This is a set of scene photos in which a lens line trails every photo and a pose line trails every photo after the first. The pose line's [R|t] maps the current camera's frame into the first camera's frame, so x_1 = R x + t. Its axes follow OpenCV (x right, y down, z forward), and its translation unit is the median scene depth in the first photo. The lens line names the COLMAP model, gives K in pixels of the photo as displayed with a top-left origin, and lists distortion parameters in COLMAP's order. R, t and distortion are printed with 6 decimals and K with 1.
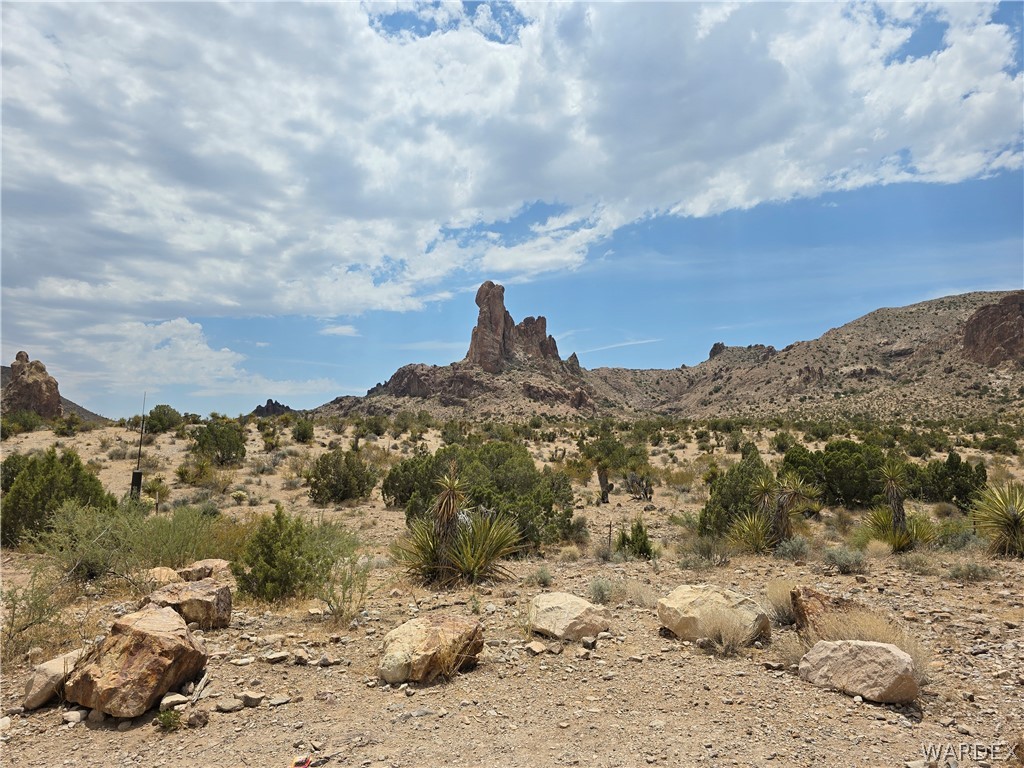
lens RADIAL K [[679.6, 0, 520.8], [0, 679.6, 387.5], [0, 0, 1]] dist [0.070772, -0.070990]
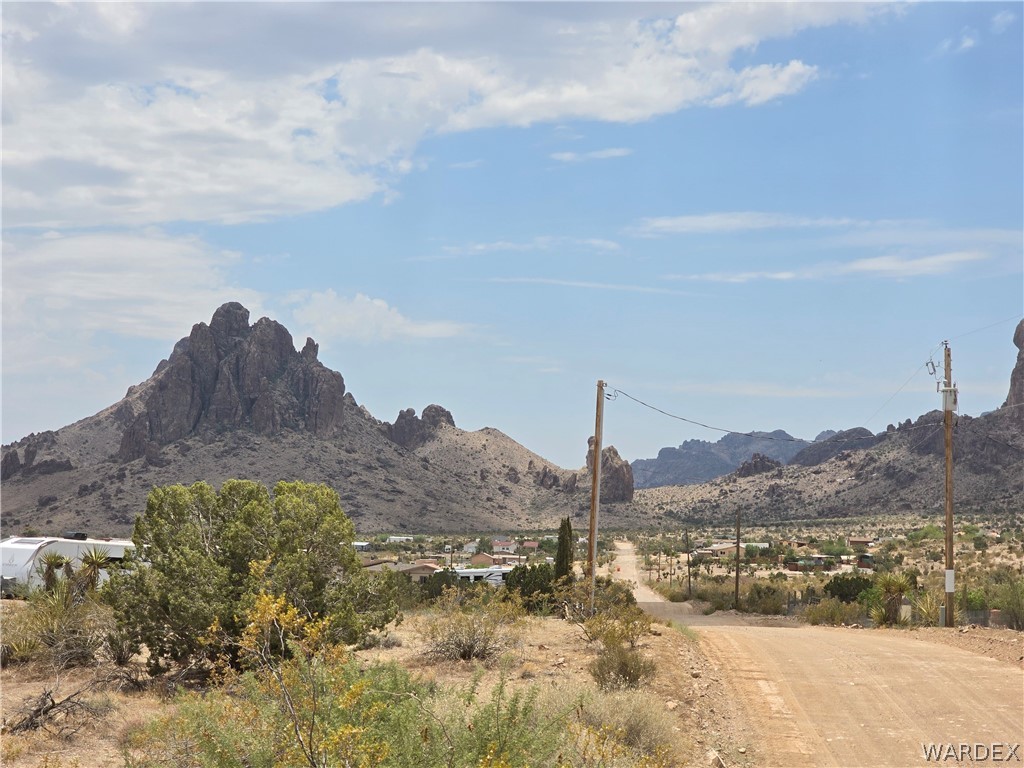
lens RADIAL K [[1943.3, 0, 504.7], [0, 1943.3, 382.5], [0, 0, 1]] dist [0.034922, 0.000000]
pose [[0.931165, -0.024543, -0.363771, 0.240233], [0.038768, 0.998740, 0.031854, -0.193233], [0.362531, -0.043764, 0.930944, -1.573637]]
